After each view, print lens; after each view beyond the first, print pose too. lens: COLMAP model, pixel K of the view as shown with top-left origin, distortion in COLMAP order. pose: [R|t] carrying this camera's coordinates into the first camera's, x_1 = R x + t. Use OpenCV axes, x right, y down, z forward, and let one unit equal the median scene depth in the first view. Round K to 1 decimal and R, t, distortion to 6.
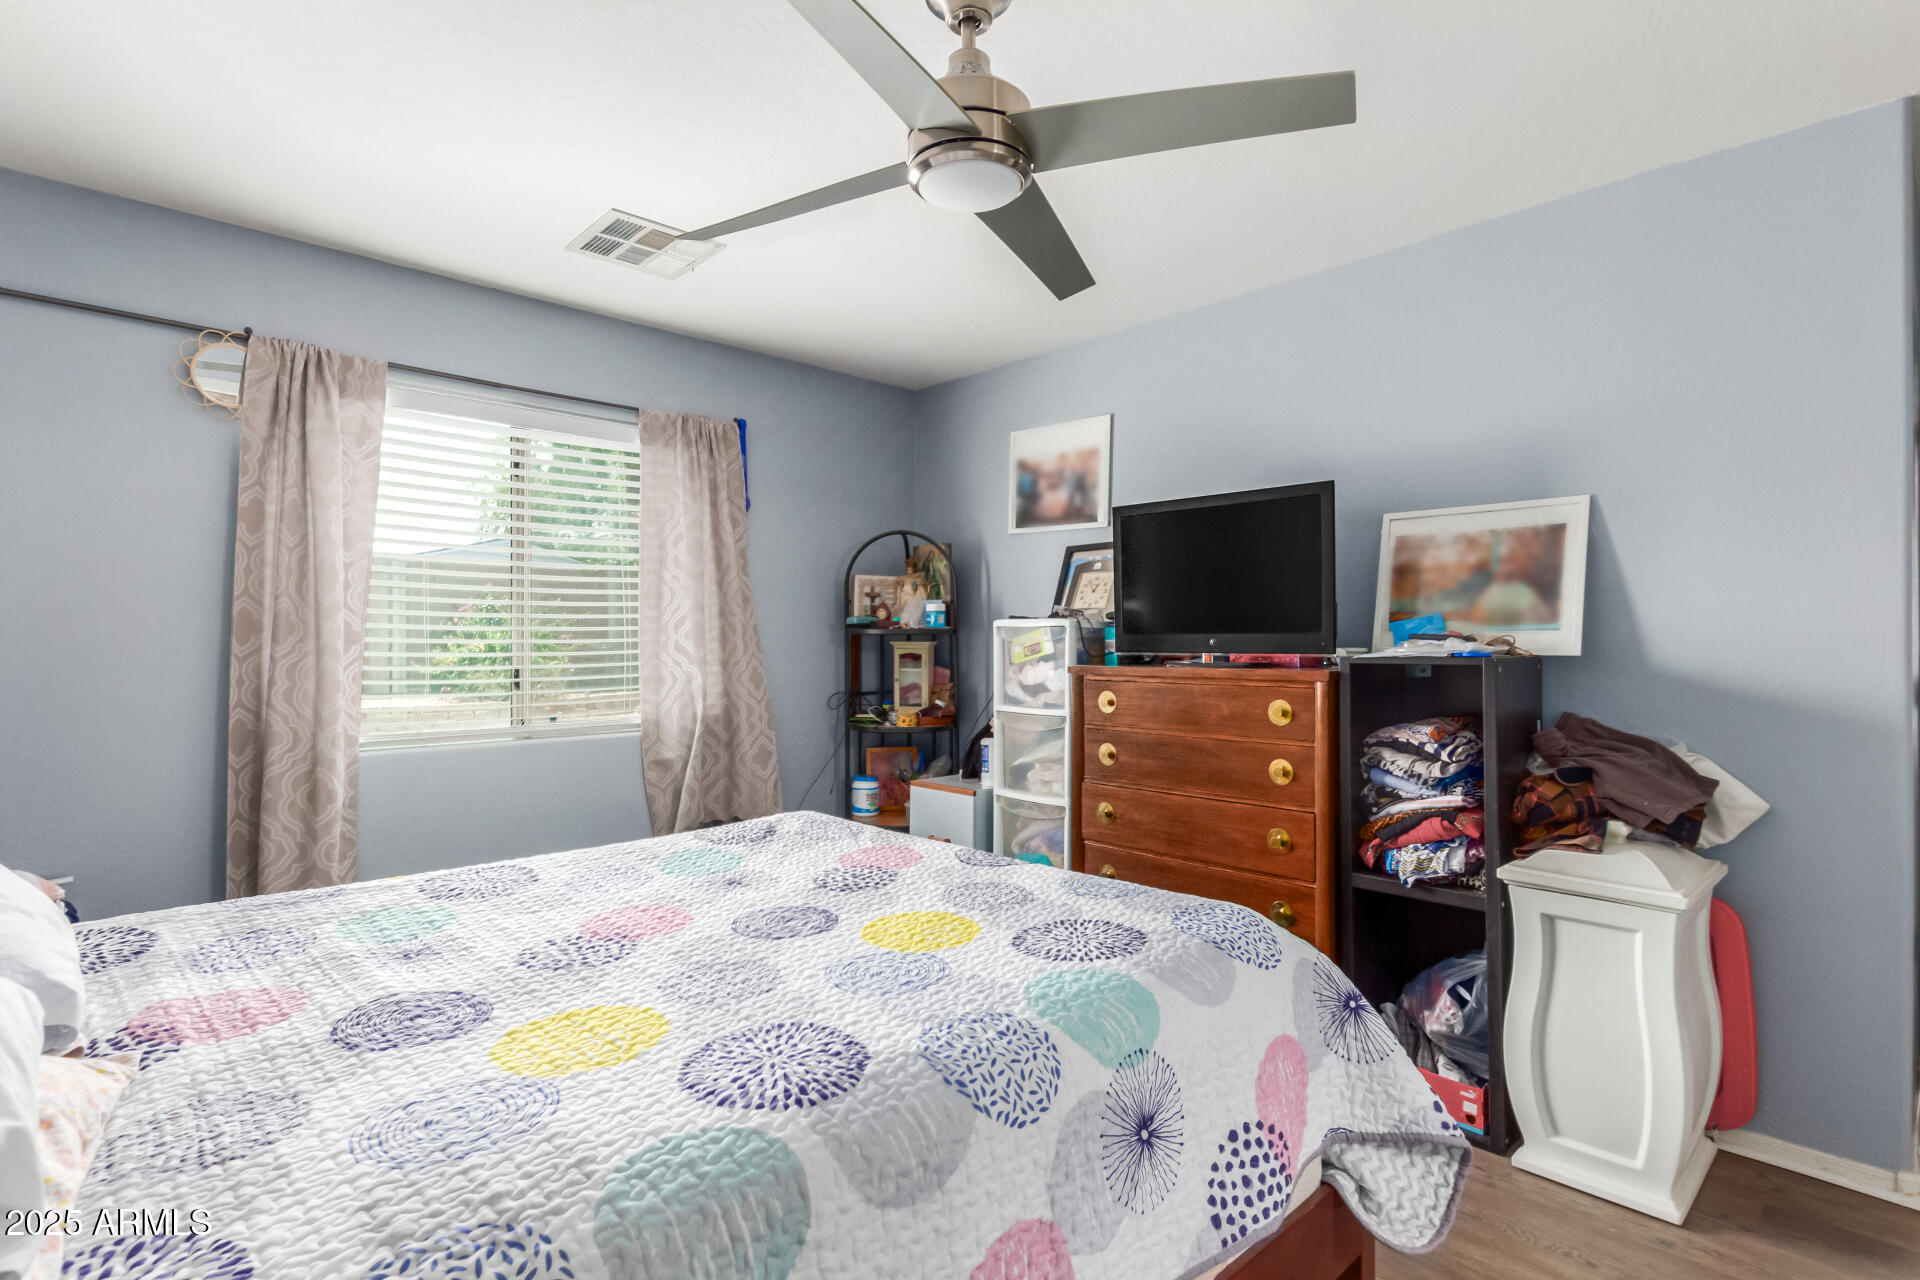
lens RADIAL K [[921.2, 0, 959.7], [0, 921.2, 651.9], [0, 0, 1]] dist [0.016853, 0.000213]
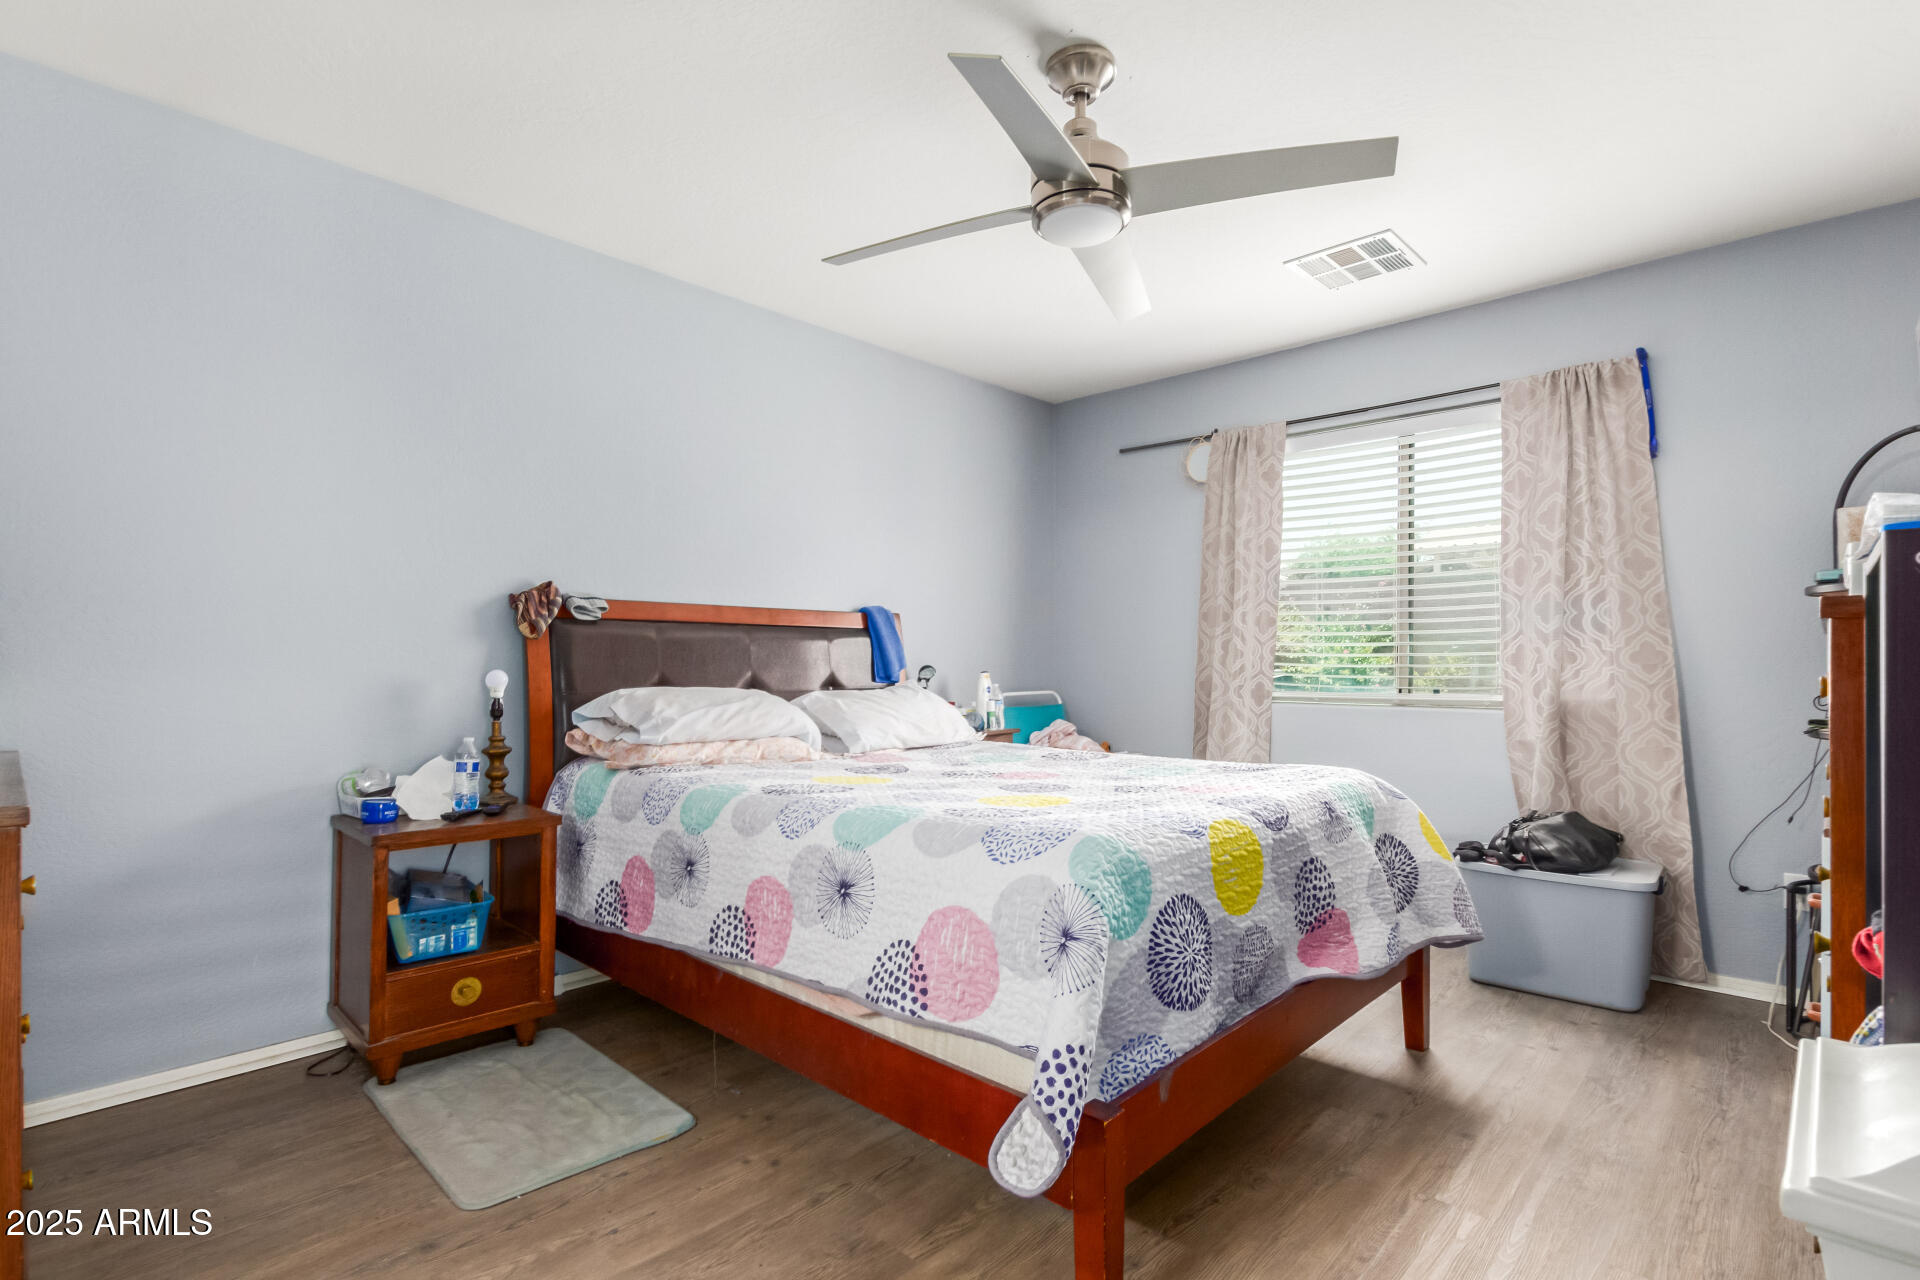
lens RADIAL K [[921.2, 0, 959.7], [0, 921.2, 651.9], [0, 0, 1]] dist [0.016853, 0.000213]
pose [[0.070796, -0.003533, -0.997485, 0.722956], [-0.005074, 0.999980, -0.003902, 0.038567], [0.997478, 0.005337, 0.070777, 0.421842]]
